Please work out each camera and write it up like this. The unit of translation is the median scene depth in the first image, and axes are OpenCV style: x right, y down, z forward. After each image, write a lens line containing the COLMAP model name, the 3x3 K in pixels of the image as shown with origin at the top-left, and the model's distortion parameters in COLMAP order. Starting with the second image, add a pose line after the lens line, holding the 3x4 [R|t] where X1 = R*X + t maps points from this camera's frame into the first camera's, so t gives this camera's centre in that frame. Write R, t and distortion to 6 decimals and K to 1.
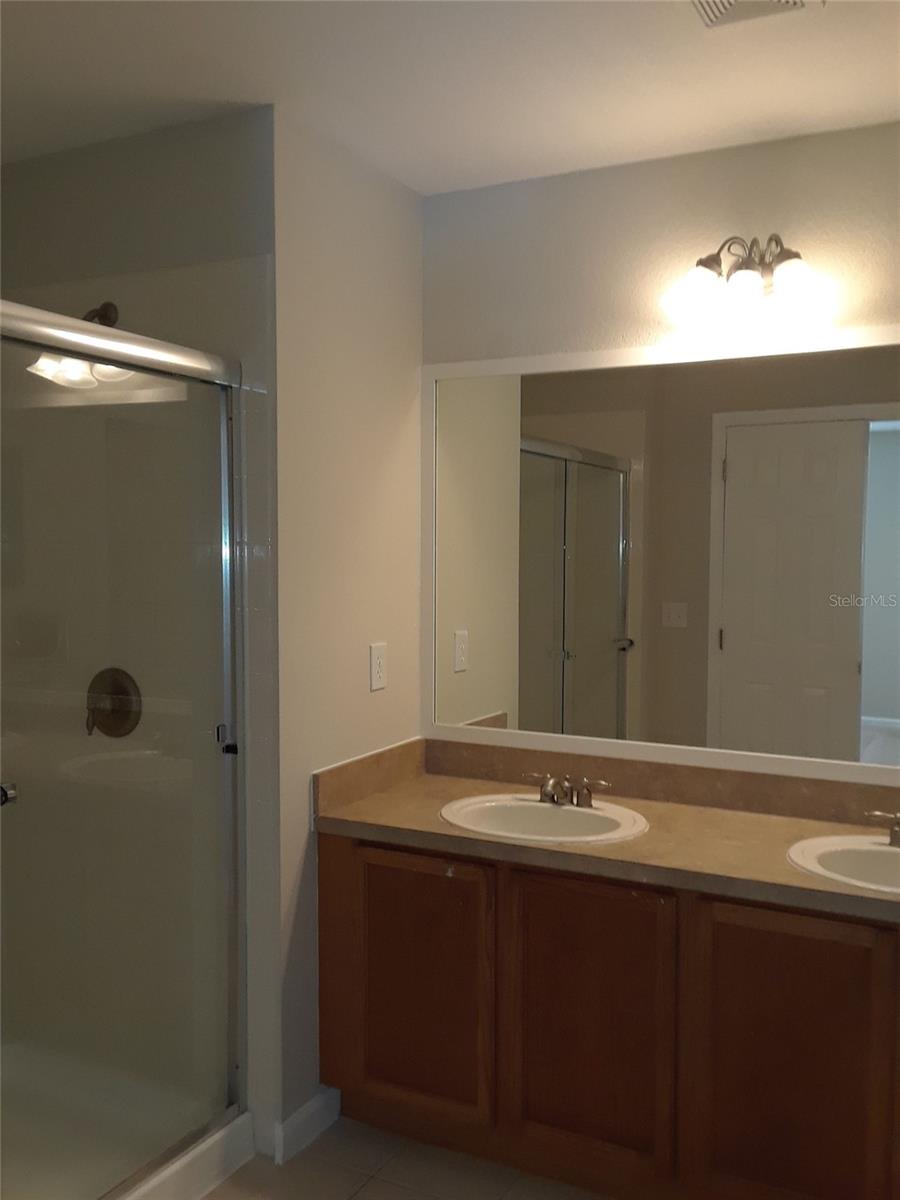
lens RADIAL K [[1046.8, 0, 453.0], [0, 1046.8, 604.0], [0, 0, 1]] dist [0.028972, -0.006093]
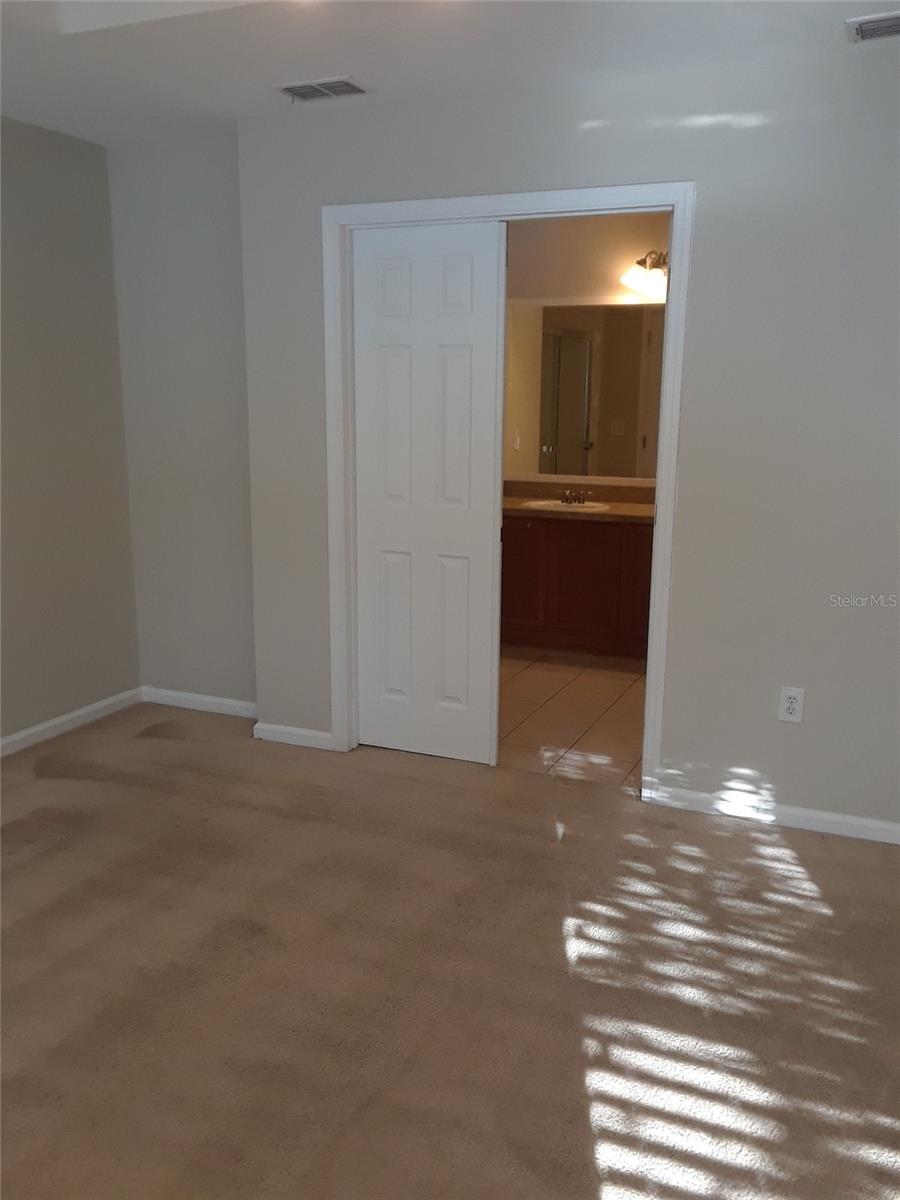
lens RADIAL K [[1046.8, 0, 450.8], [0, 1046.8, 597.7], [0, 0, 1]] dist [0.028972, -0.006093]
pose [[0.997912, -0.011098, 0.063635, -0.311550], [0.001566, 0.988997, 0.147924, 0.058589], [-0.064576, -0.147515, 0.986949, -1.286078]]
